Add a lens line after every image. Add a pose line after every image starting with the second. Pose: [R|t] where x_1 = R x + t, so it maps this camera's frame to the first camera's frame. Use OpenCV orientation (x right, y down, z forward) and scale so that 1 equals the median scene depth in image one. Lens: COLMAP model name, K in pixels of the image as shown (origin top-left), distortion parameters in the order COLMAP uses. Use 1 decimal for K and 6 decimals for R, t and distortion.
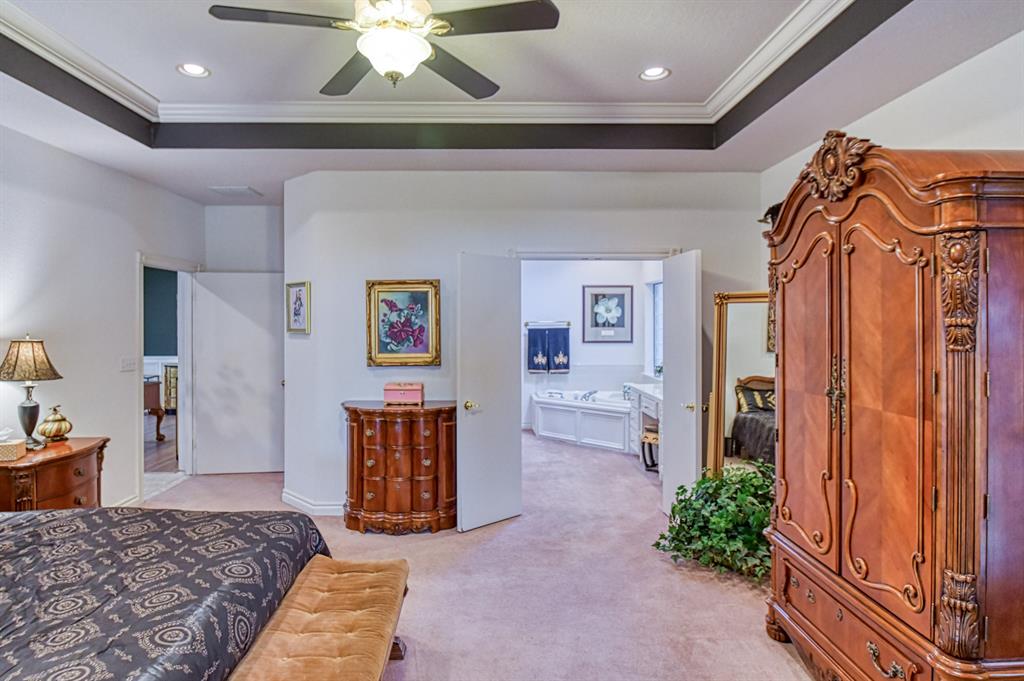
lens RADIAL K [[557.2, 0, 480.4], [0, 557.2, 324.9], [0, 0, 1]] dist [-0.012941, -0.002772]
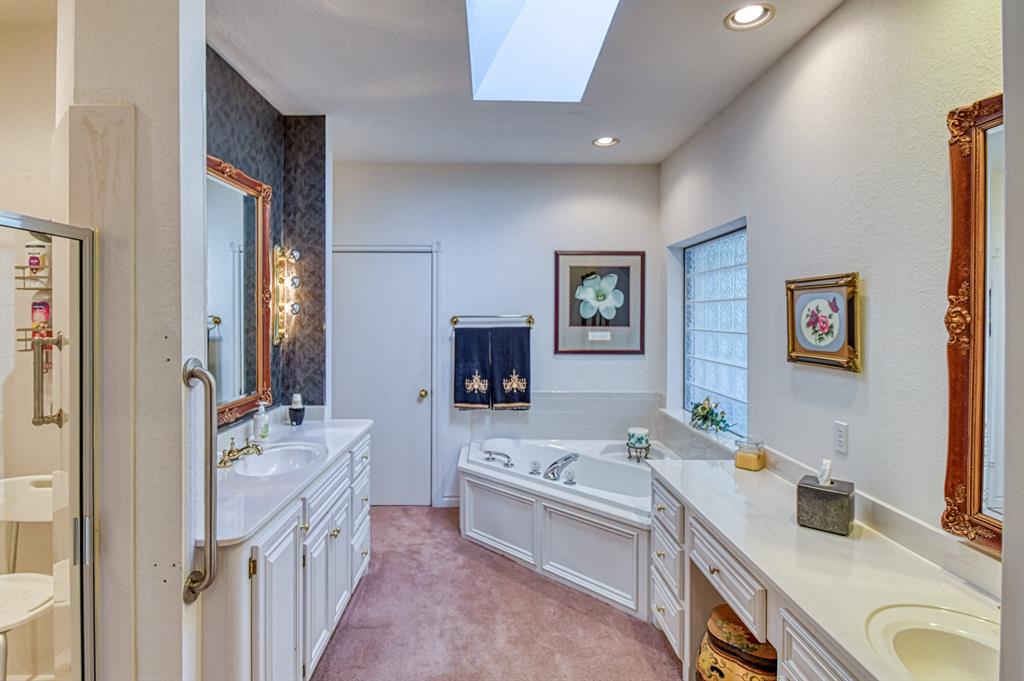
lens RADIAL K [[510.6, 0, 488.8], [0, 510.6, 316.3], [0, 0, 1]] dist [0.000142, -0.008401]
pose [[0.999907, 0.003763, 0.013091, 0.111335], [-0.003747, 0.999992, -0.001193, -0.004741], [-0.013095, 0.001144, 0.999914, 0.491127]]
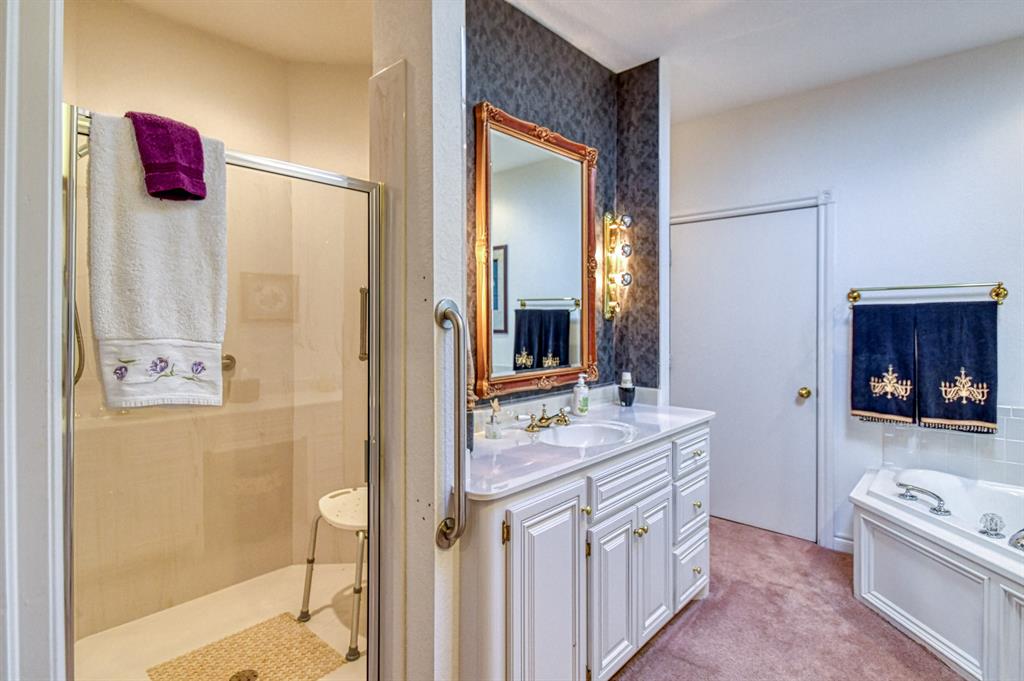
lens RADIAL K [[510.6, 0, 495.8], [0, 510.6, 321.4], [0, 0, 1]] dist [0.000142, -0.008401]
pose [[0.734794, 0.004031, -0.678278, 0.143291], [-0.005357, 0.999986, 0.000140, 0.018859], [0.678269, 0.003531, 0.734805, 0.557240]]
